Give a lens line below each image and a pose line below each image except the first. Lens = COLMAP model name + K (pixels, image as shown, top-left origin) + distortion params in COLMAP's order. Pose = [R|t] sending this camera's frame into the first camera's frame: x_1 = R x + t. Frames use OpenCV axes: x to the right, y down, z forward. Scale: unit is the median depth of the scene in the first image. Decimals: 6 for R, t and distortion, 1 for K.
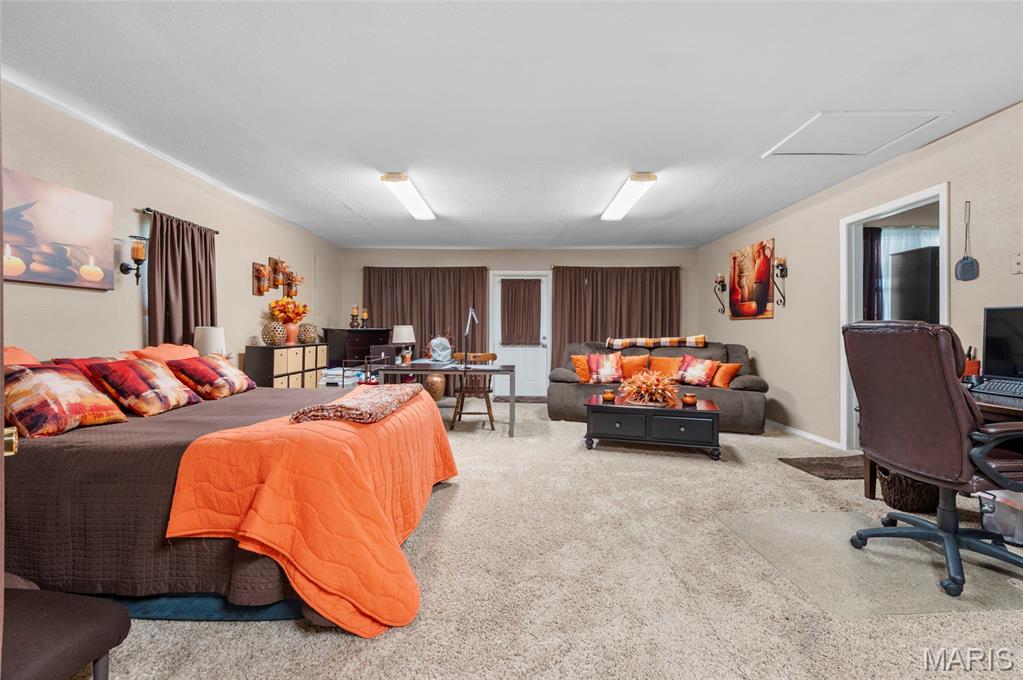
lens RADIAL K [[409.8, 0, 508.2], [0, 409.8, 334.7], [0, 0, 1]] dist [0.000588, -0.000072]
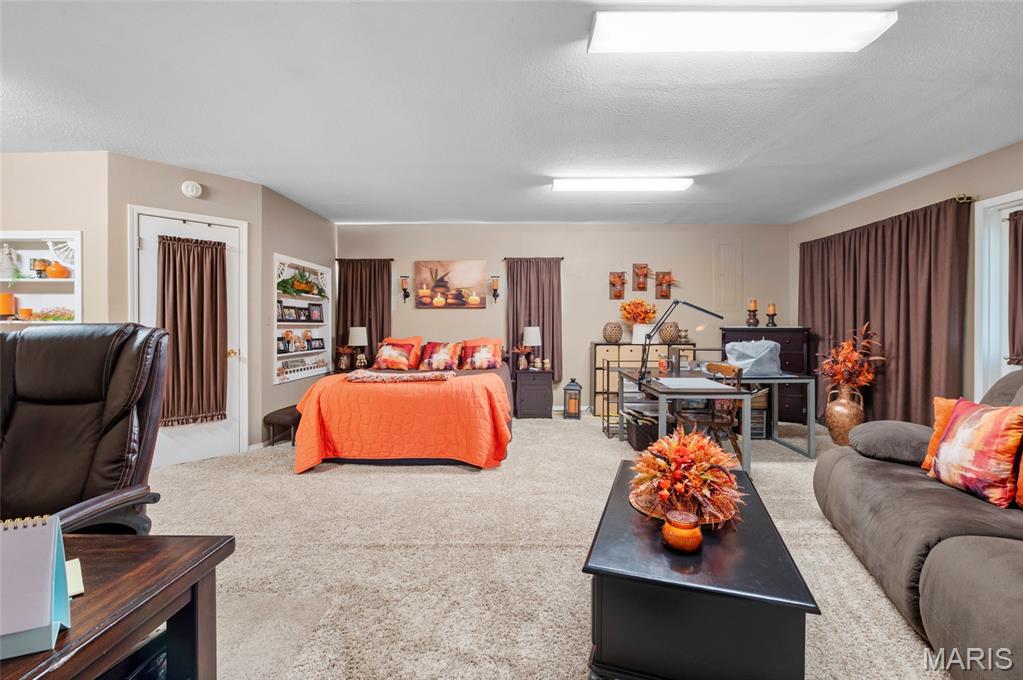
lens RADIAL K [[467.6, 0, 513.8], [0, 467.6, 329.0], [0, 0, 1]] dist [-0.000345, -0.000051]
pose [[0.005052, 0.004793, -0.999976, 0.813145], [-0.009316, 0.999945, 0.004746, -0.016558], [0.999944, 0.009292, 0.005096, 0.787321]]
